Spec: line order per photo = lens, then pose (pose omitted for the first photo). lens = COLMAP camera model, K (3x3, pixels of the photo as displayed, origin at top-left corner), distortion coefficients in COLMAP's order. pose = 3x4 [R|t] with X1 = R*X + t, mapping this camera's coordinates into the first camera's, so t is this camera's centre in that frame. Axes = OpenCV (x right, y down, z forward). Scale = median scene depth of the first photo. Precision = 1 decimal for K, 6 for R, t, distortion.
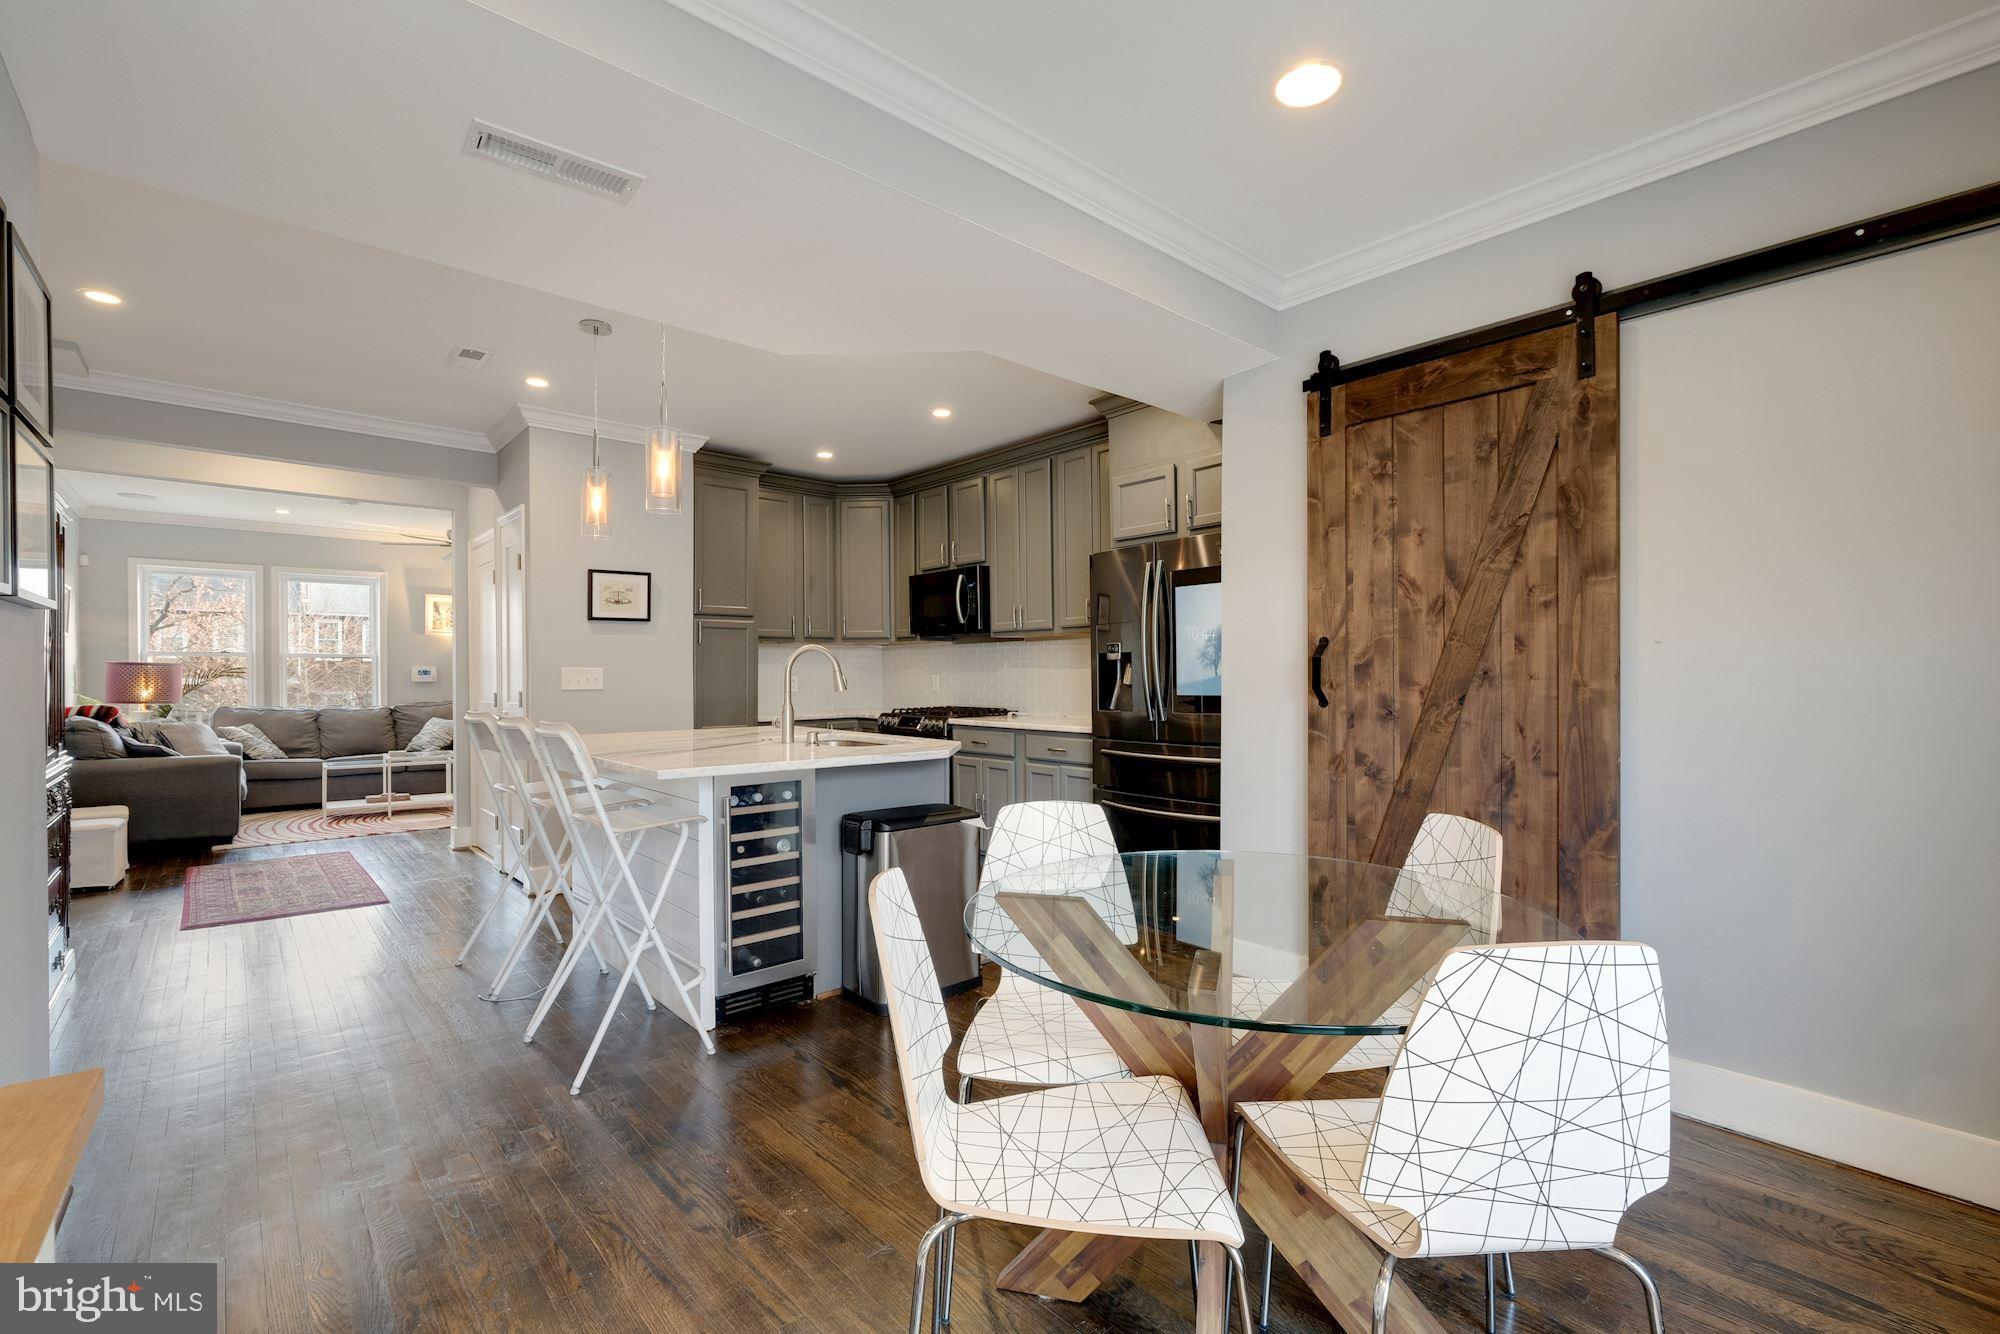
lens RADIAL K [[876.8, 0, 994.0], [0, 876.8, 671.7], [0, 0, 1]] dist [-0.010085, -0.000203]
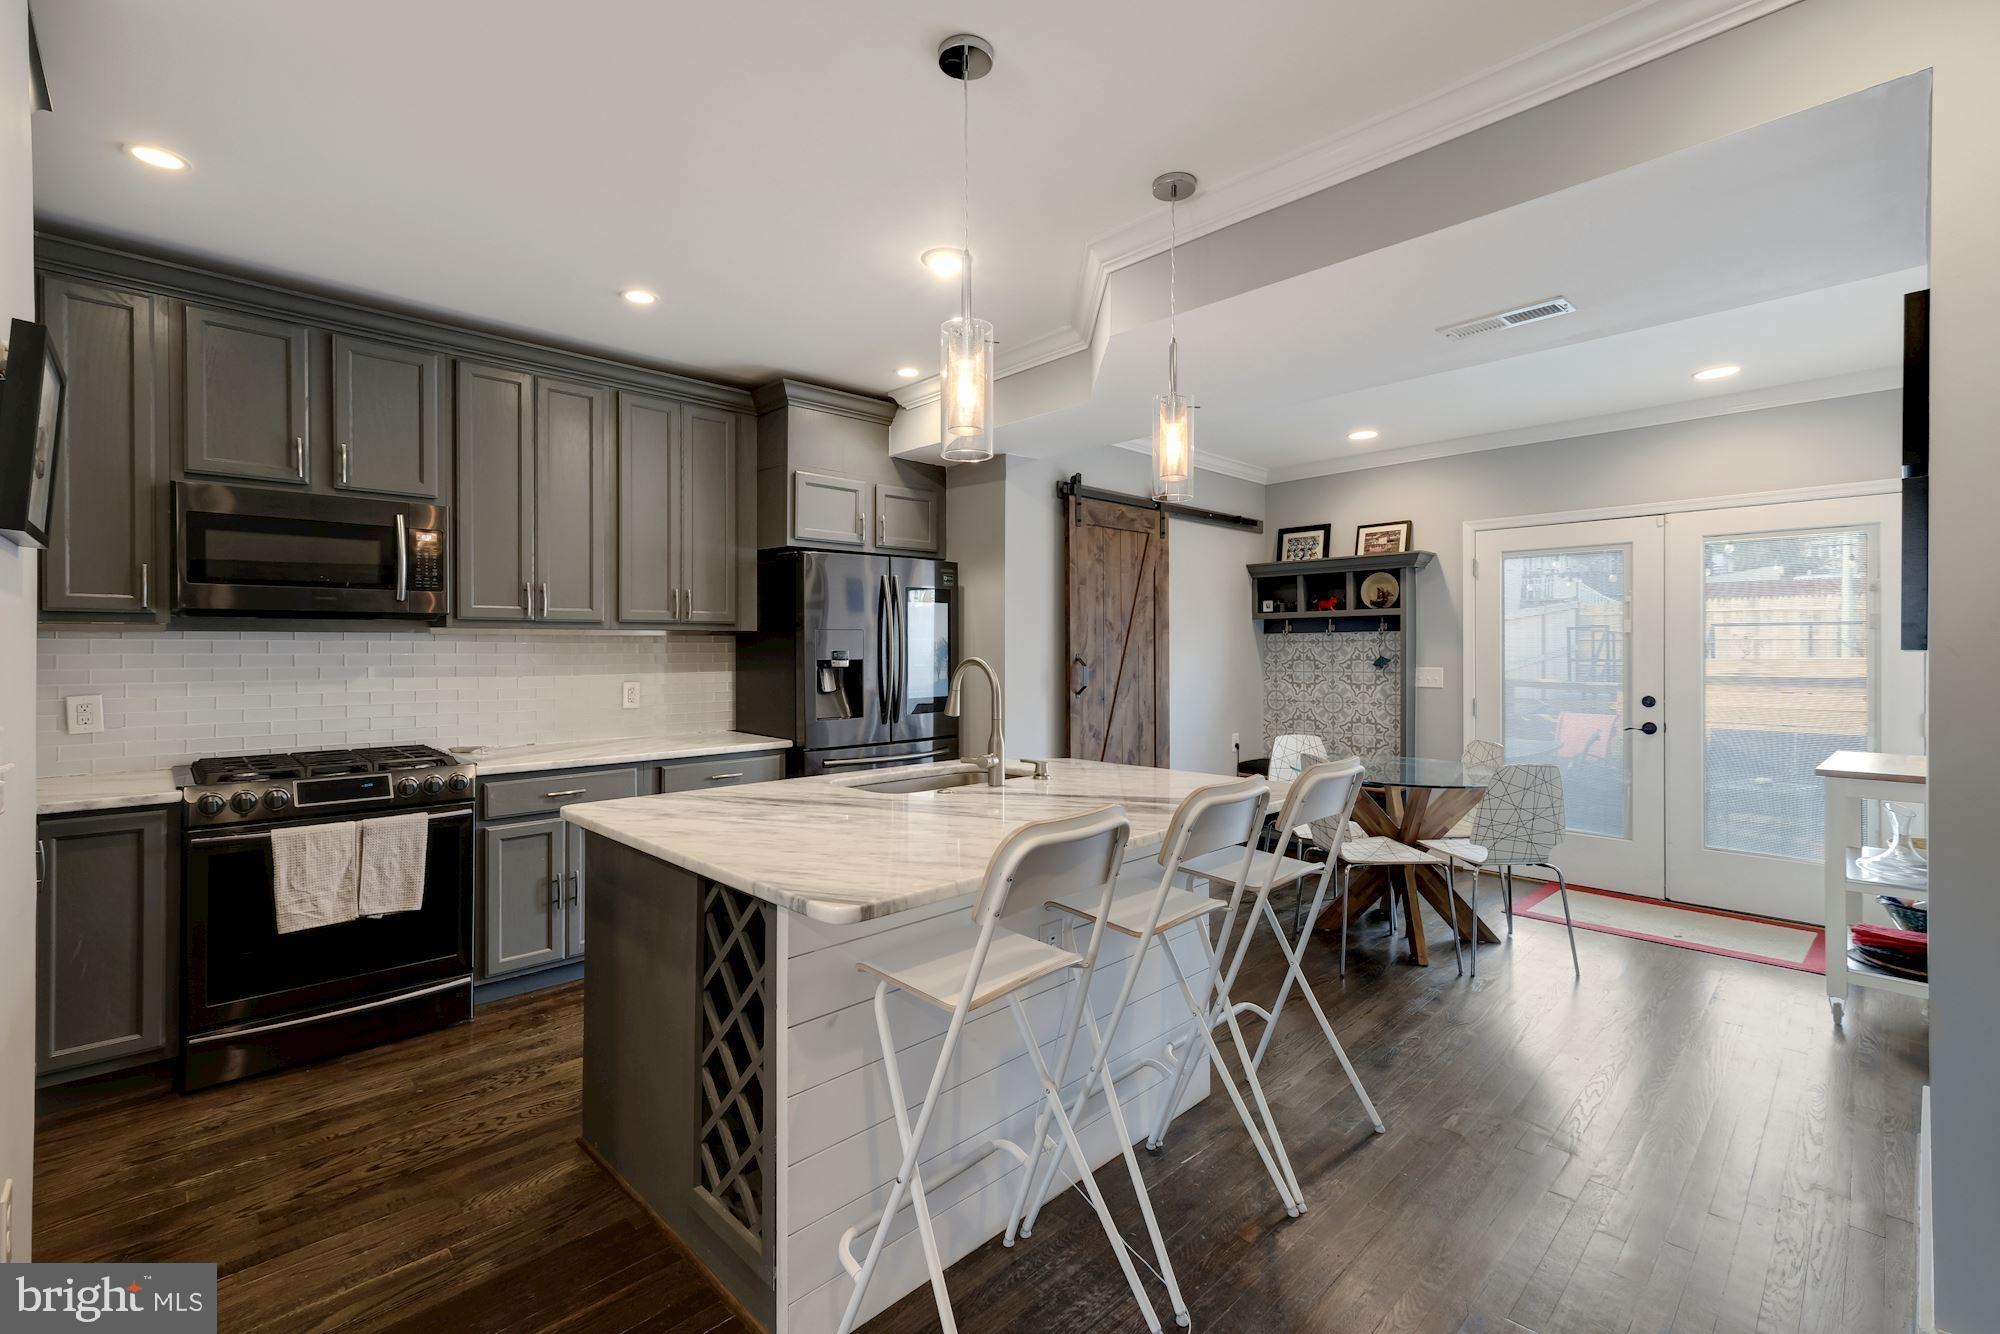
lens RADIAL K [[876.8, 0, 980.2], [0, 876.8, 652.6], [0, 0, 1]] dist [-0.010085, -0.000203]
pose [[-0.051579, 0.007687, 0.998639, -1.347300], [0.005562, 0.999957, -0.007410, -0.034844], [-0.998653, 0.005172, -0.051619, 1.424093]]
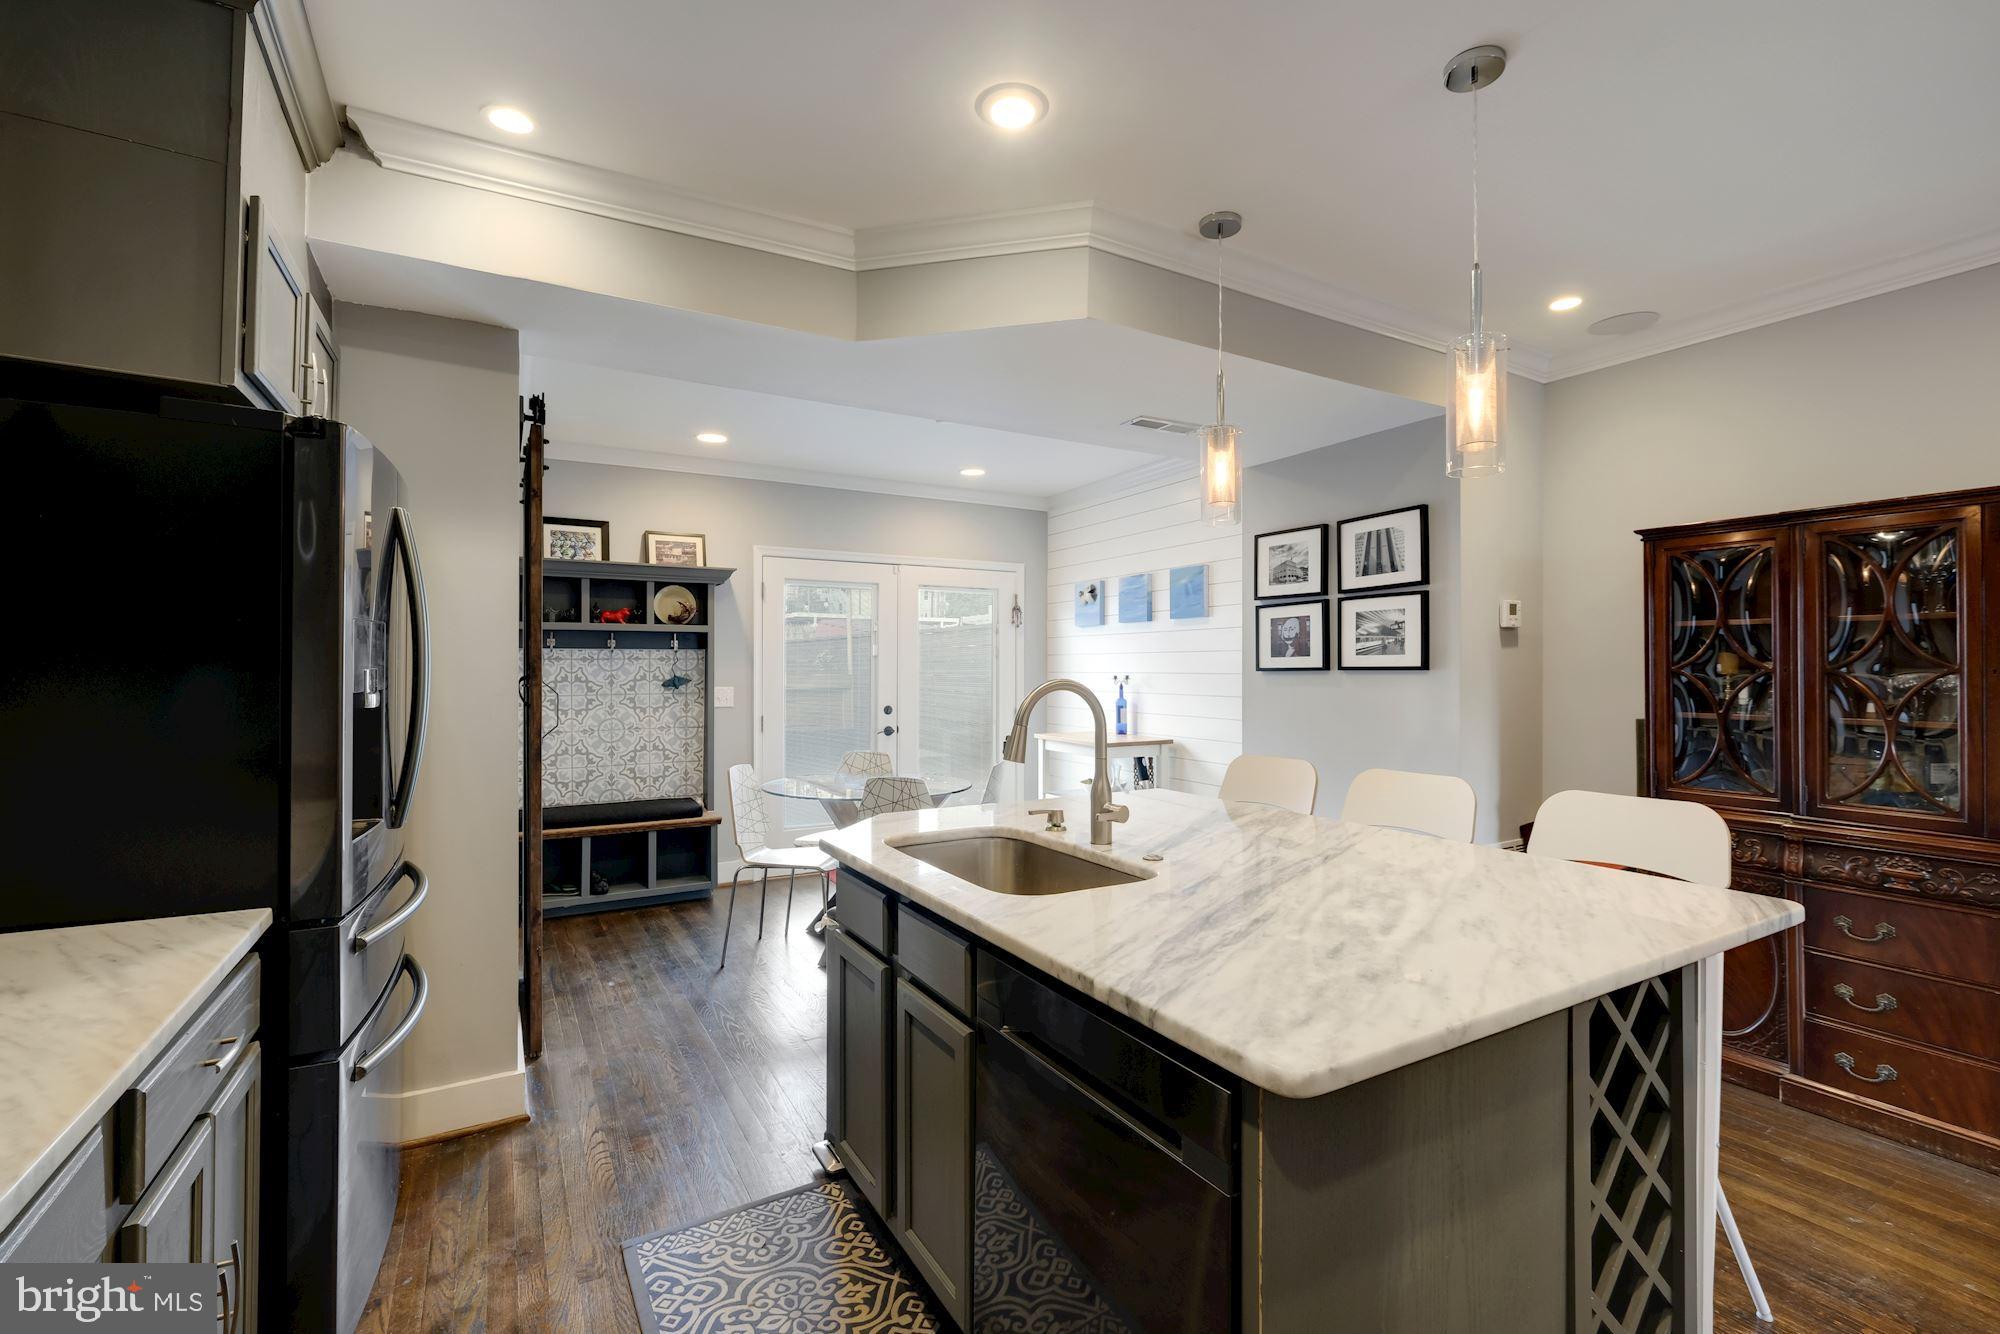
lens RADIAL K [[876.8, 0, 1016.0], [0, 876.8, 661.0], [0, 0, 1]] dist [-0.010085, -0.000203]
pose [[-0.985243, 0.008813, 0.170933, -0.374270], [0.008480, 0.999960, -0.002679, -0.058058], [-0.170950, -0.001190, -0.985279, 2.146424]]
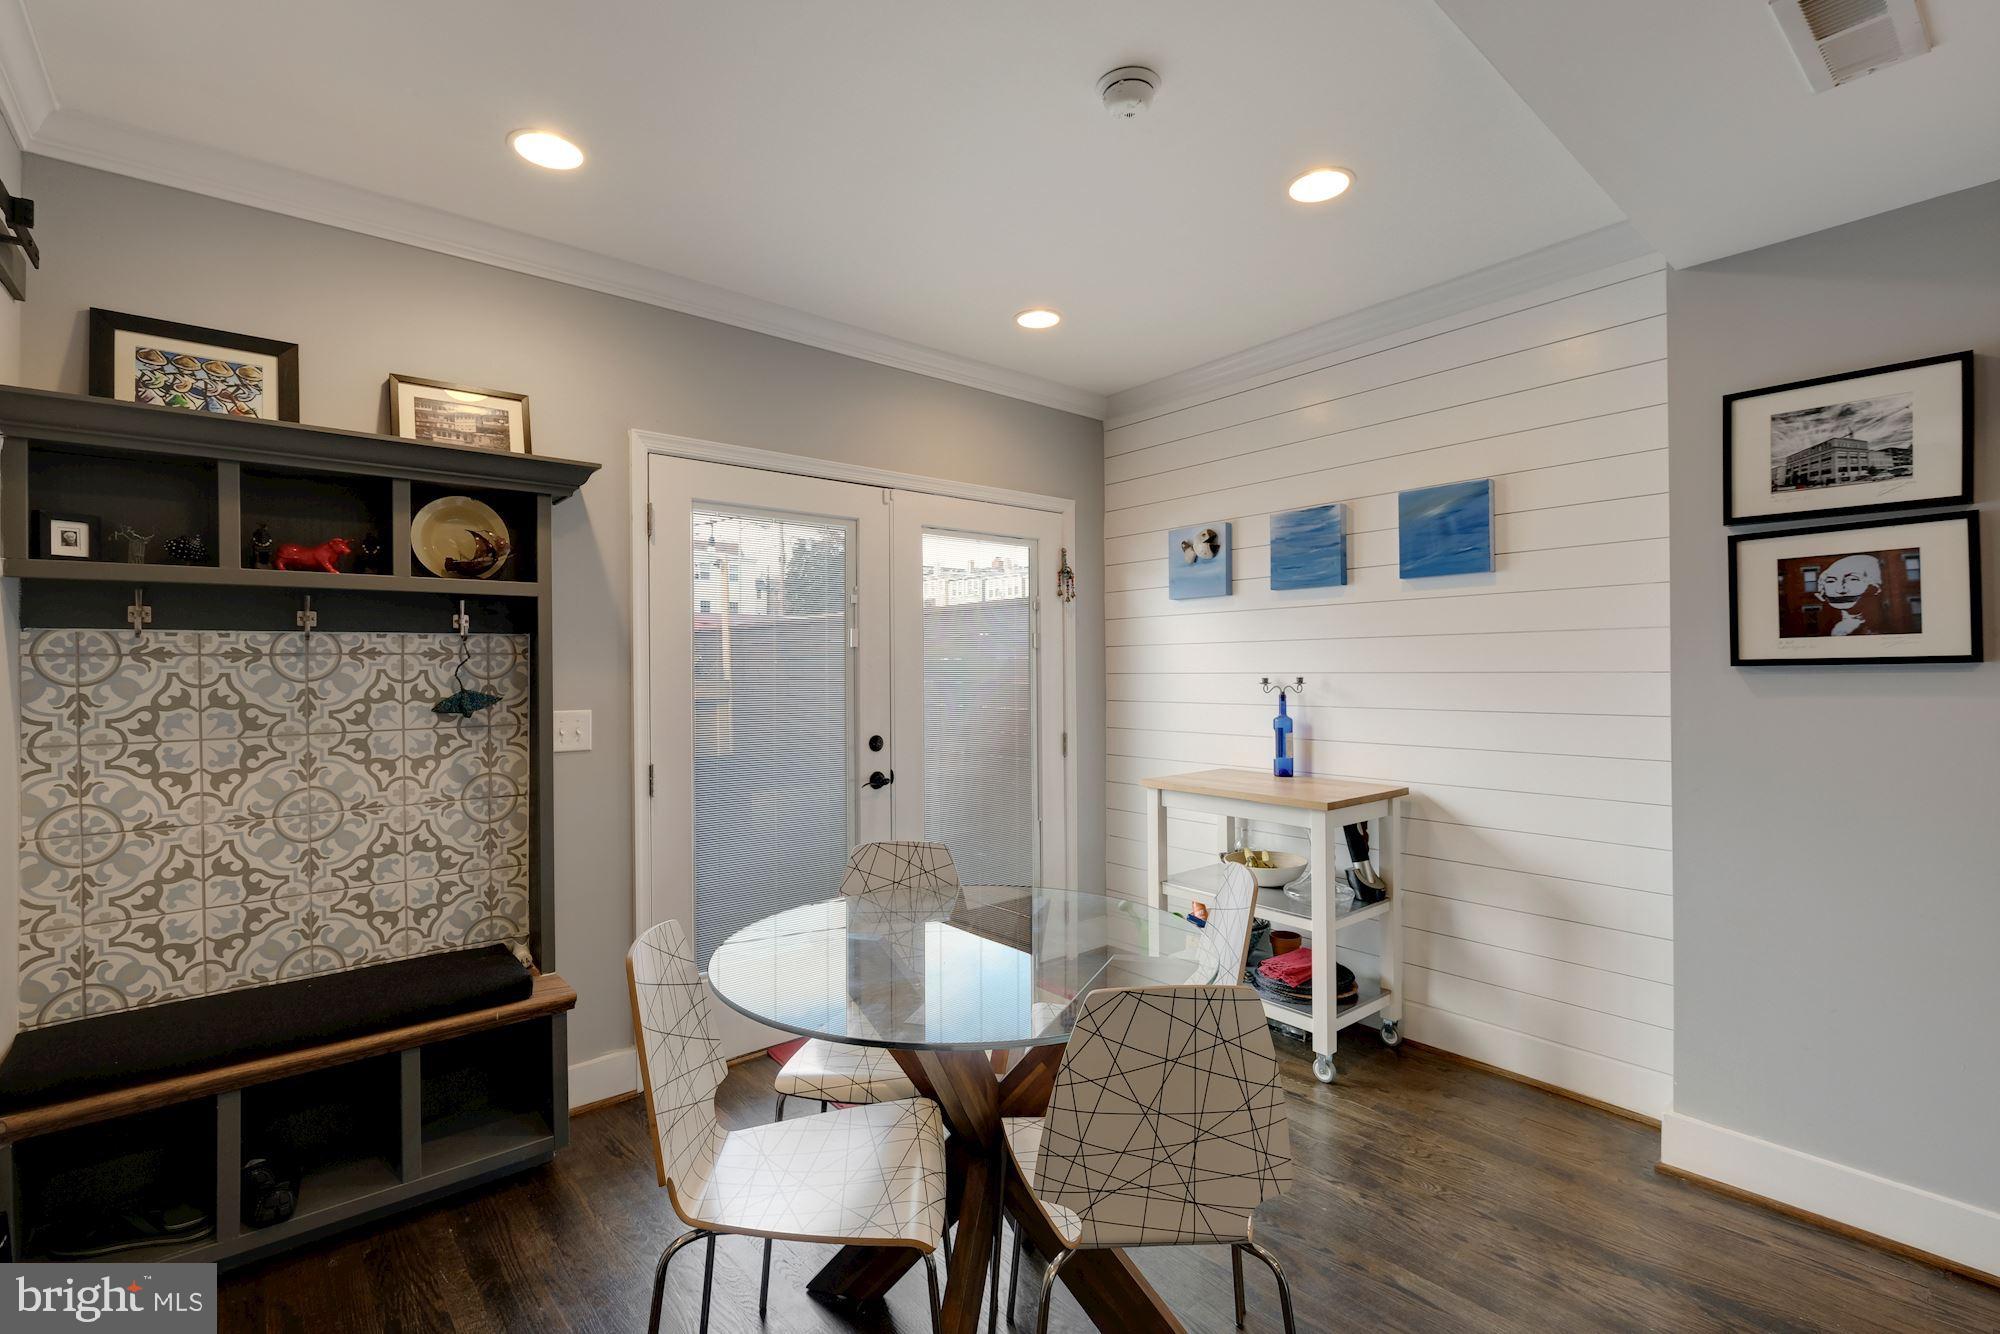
lens RADIAL K [[876.8, 0, 1003.5], [0, 876.8, 665.6], [0, 0, 1]] dist [-0.010085, -0.000203]
pose [[-0.999851, 0.017204, -0.001090, 0.147100], [0.017201, 0.999849, 0.002508, -0.054318], [0.001133, 0.002489, -0.999996, 1.262683]]
